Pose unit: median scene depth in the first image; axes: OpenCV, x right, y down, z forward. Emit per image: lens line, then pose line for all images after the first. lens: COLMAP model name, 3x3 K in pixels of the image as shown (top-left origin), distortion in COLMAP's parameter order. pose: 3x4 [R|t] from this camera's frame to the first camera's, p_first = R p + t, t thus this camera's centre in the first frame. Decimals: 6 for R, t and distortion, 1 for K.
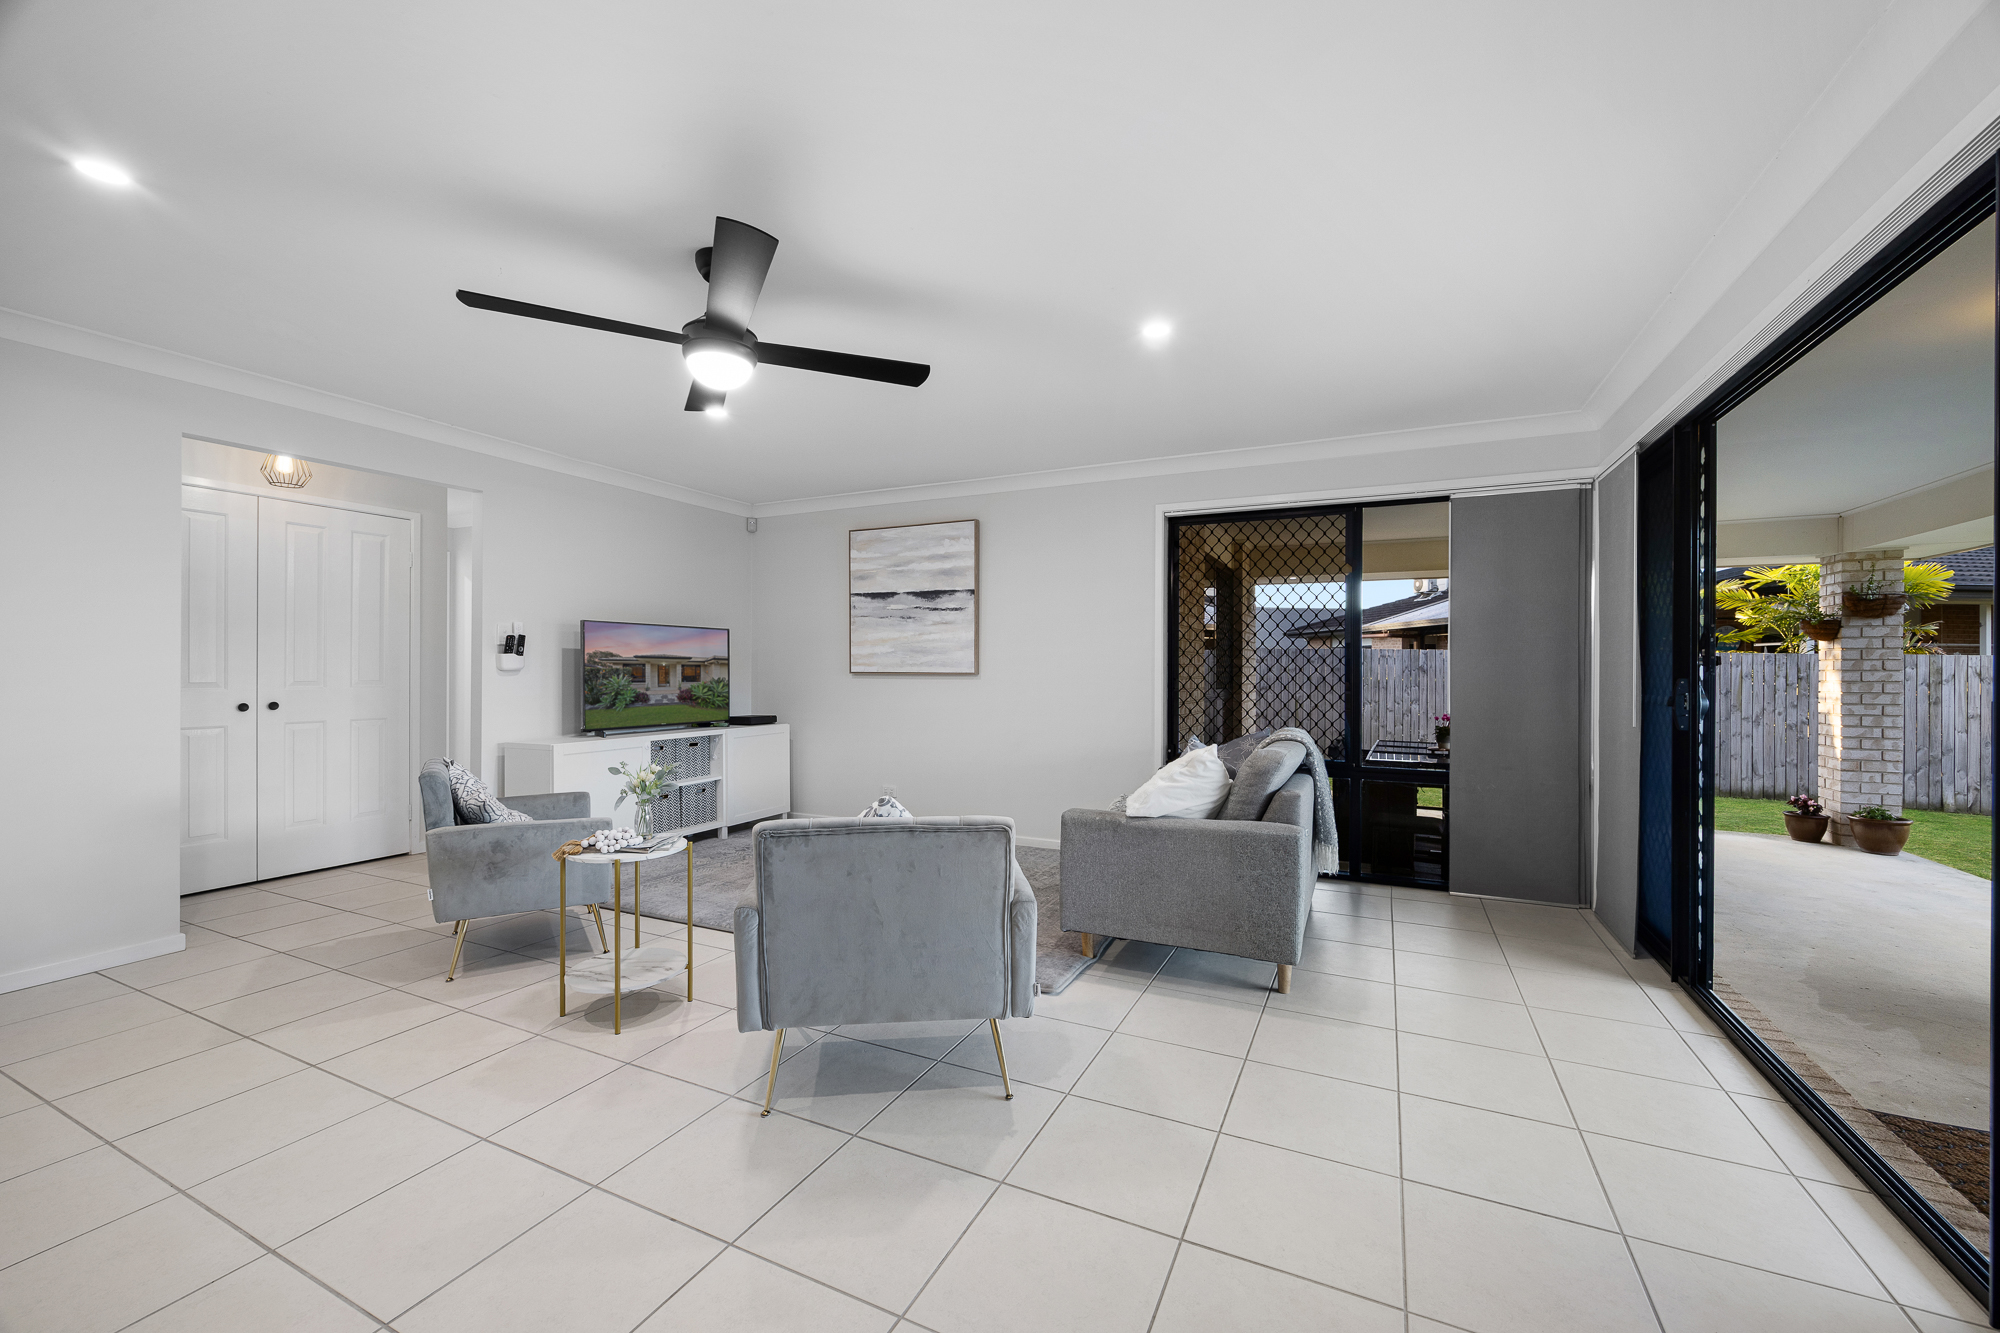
lens RADIAL K [[777.3, 0, 1000.6], [0, 777.3, 658.4], [0, 0, 1]] dist [-0.016000, 0.000031]
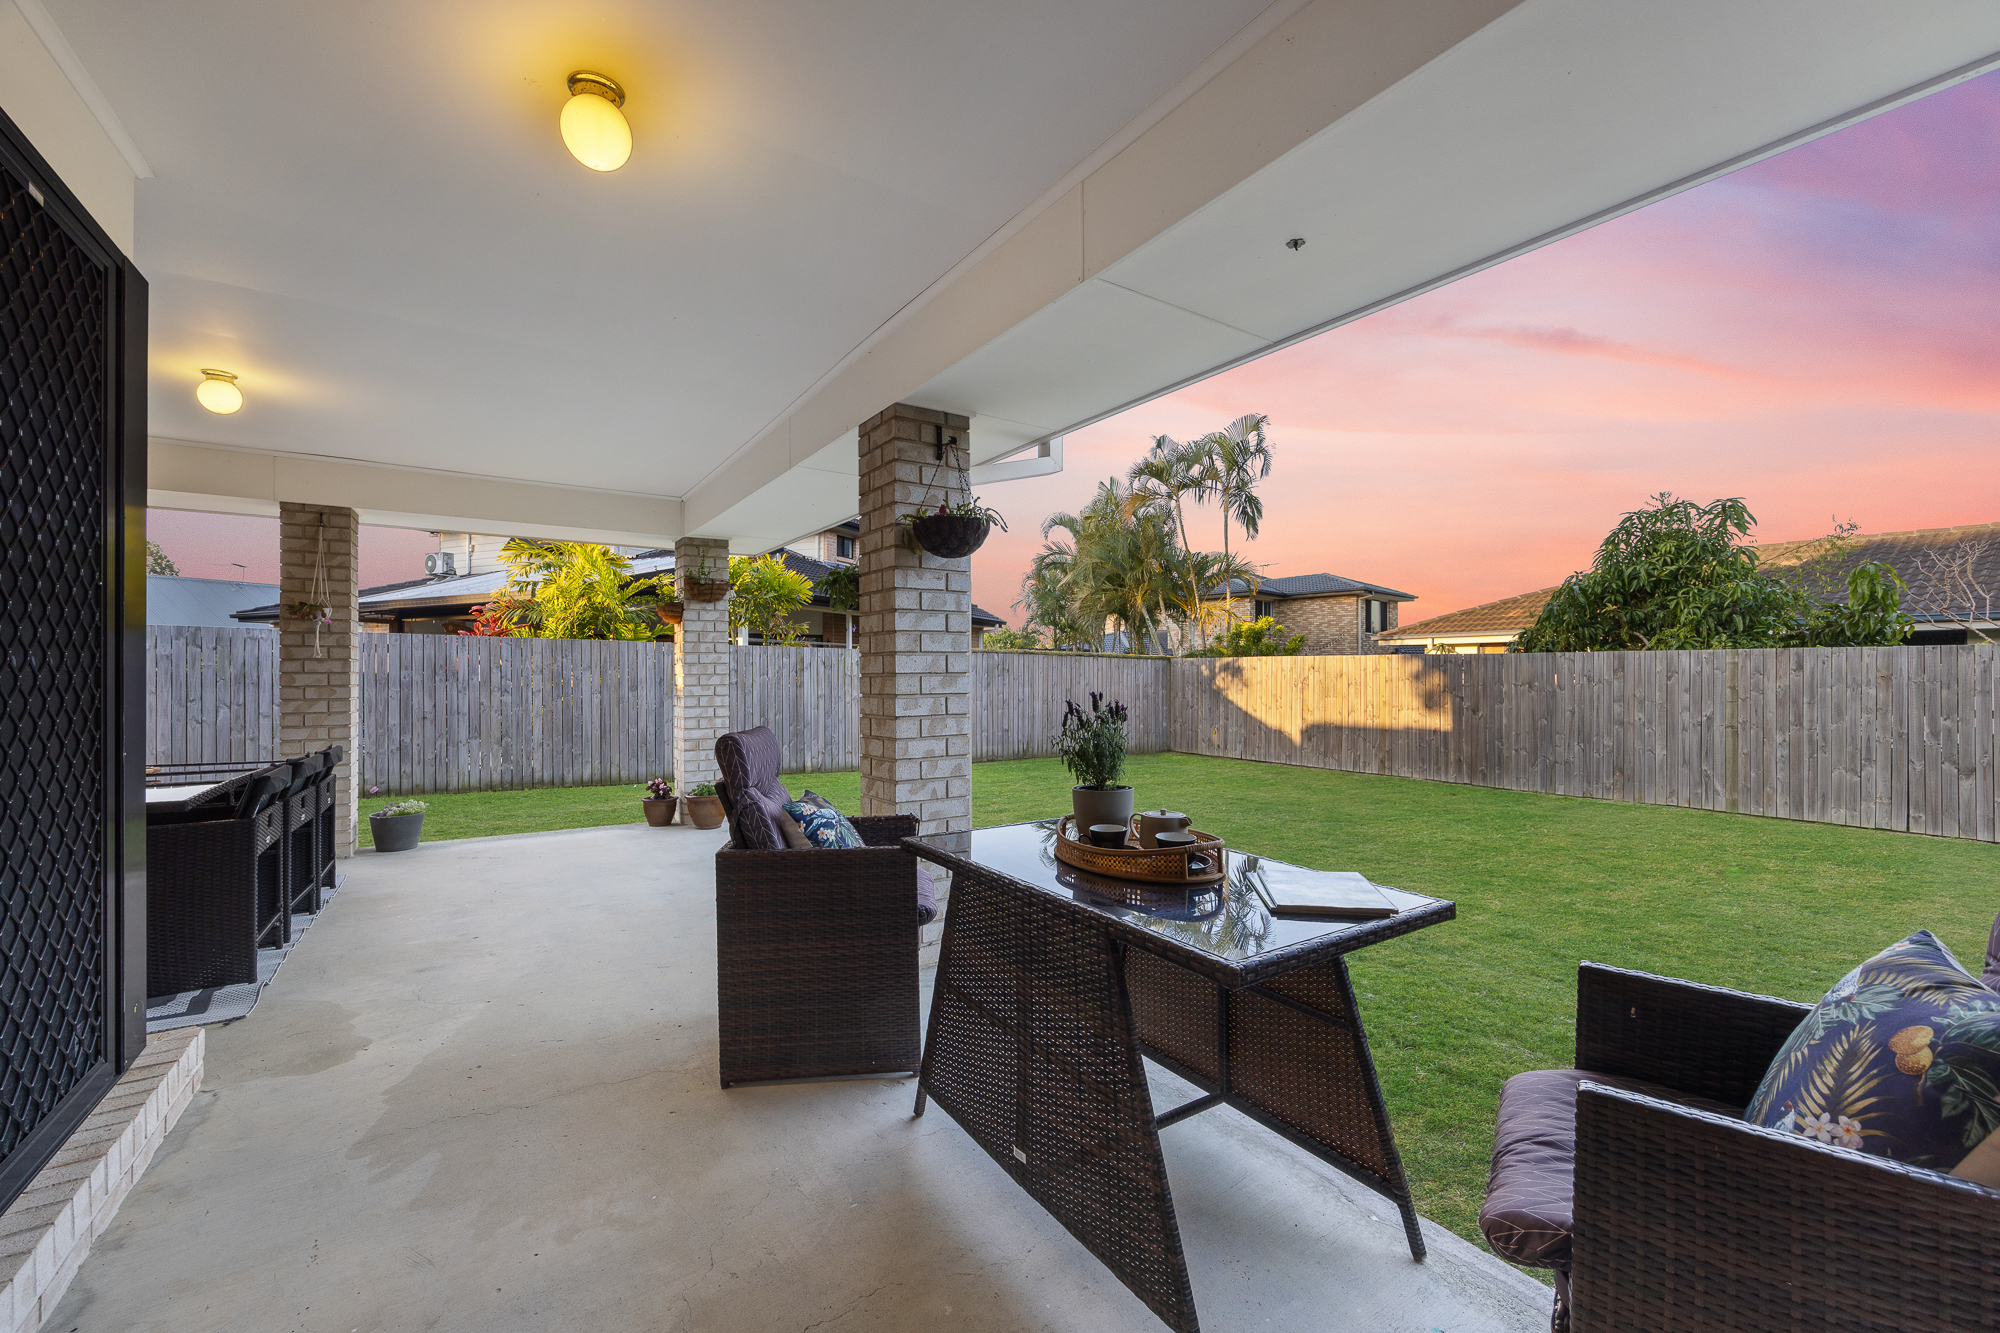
lens RADIAL K [[812.5, 0, 993.1], [0, 812.5, 666.4], [0, 0, 1]] dist [-0.001539, 0.000070]
pose [[0.502801, -0.002200, 0.864399, 0.419267], [-0.007486, 0.999948, 0.006899, 0.026362], [-0.864370, -0.009939, 0.502758, 0.111357]]
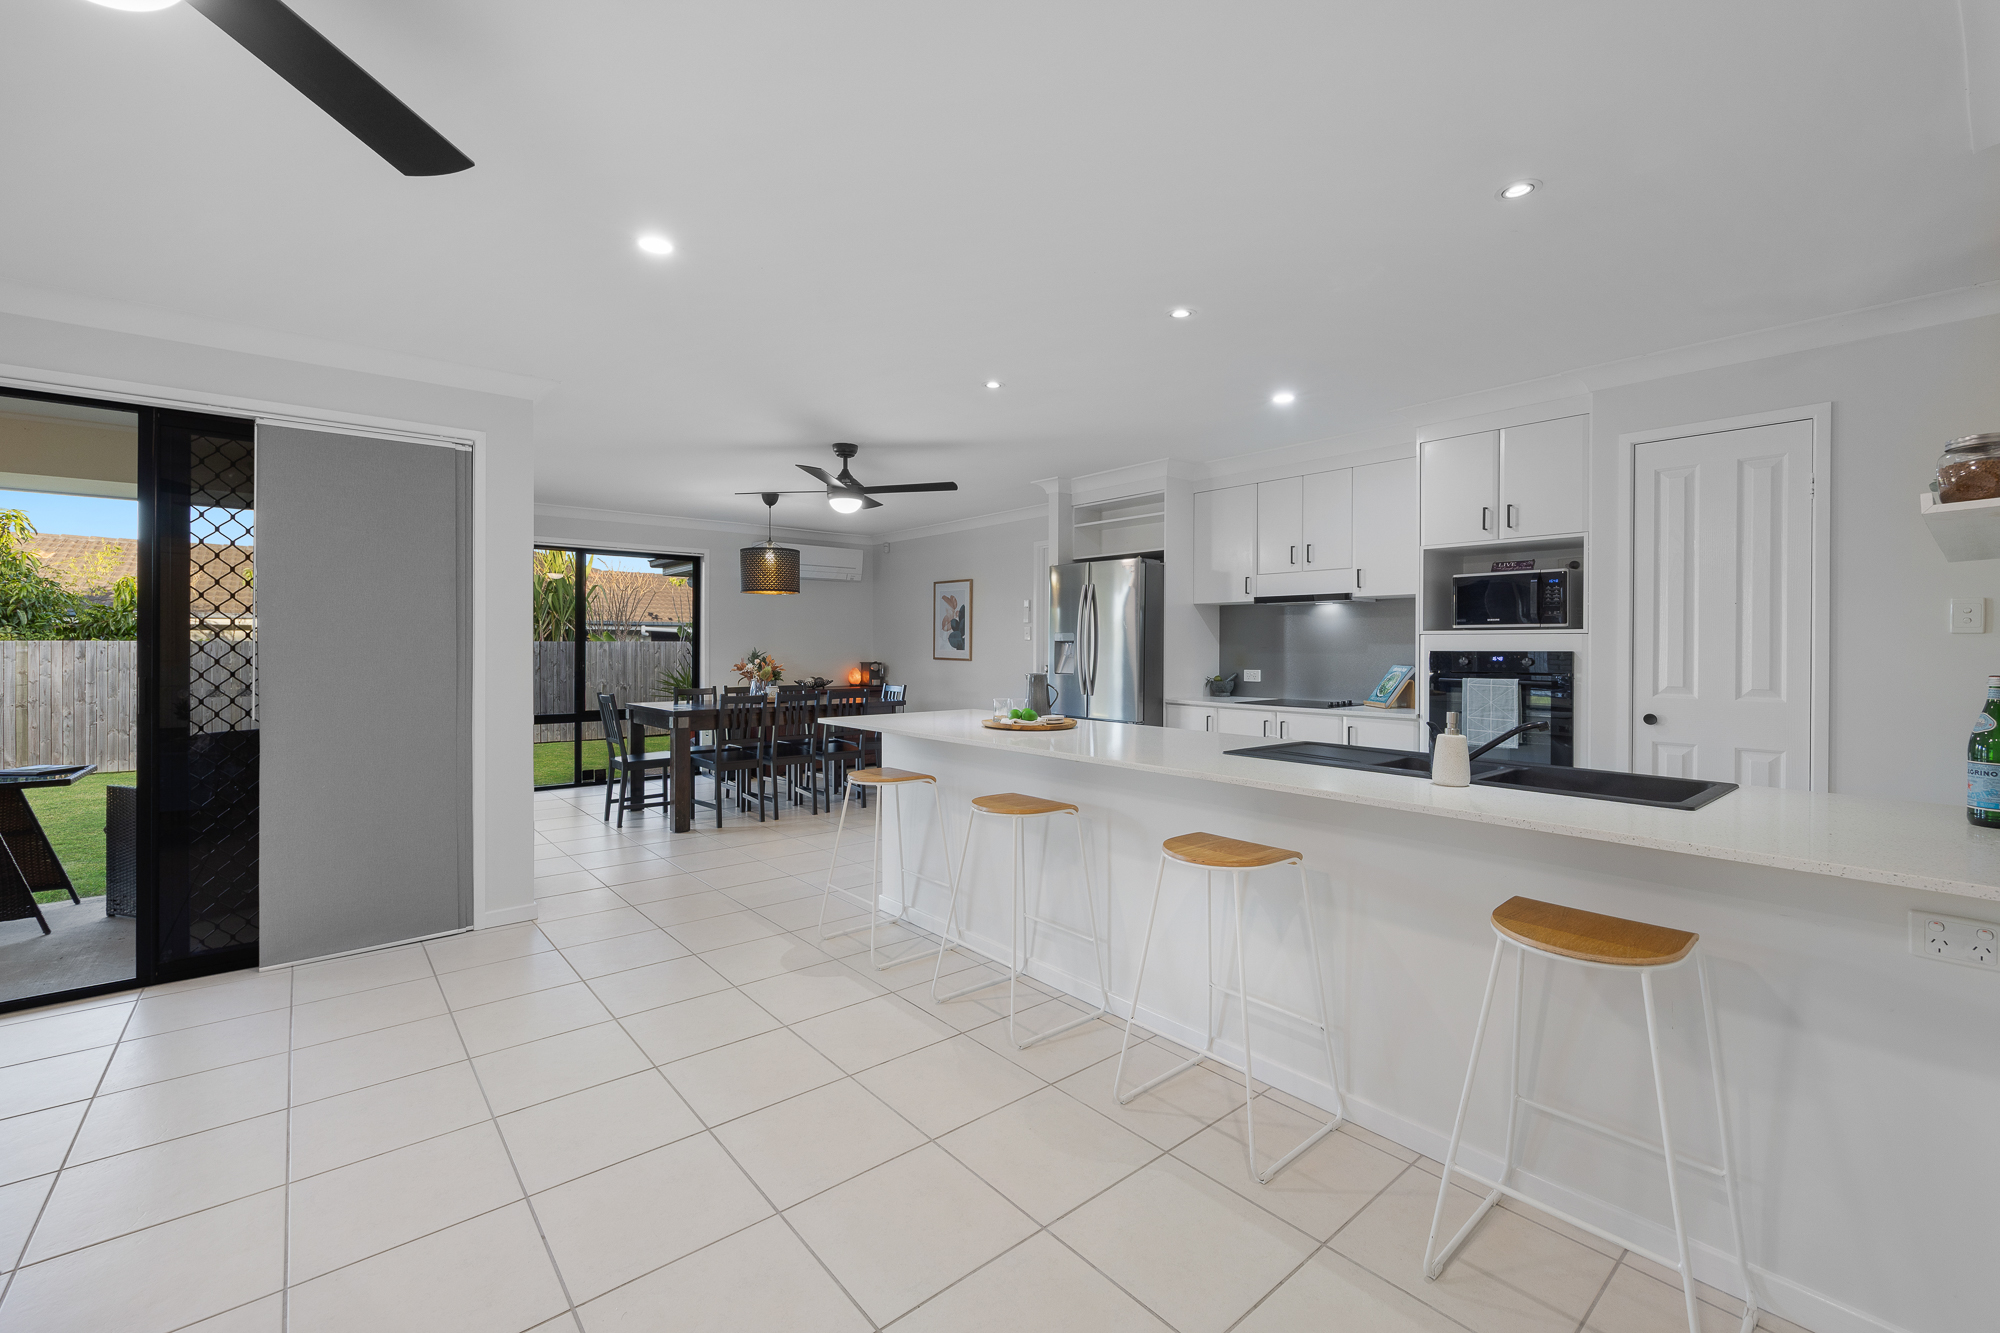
lens RADIAL K [[812.5, 0, 1018.5], [0, 812.5, 649.7], [0, 0, 1]] dist [-0.001539, 0.000070]
pose [[-0.918736, -0.010394, 0.394736, -0.402900], [-0.015138, 0.999846, -0.008906, -0.006168], [-0.394582, -0.014158, -0.918752, 0.500788]]
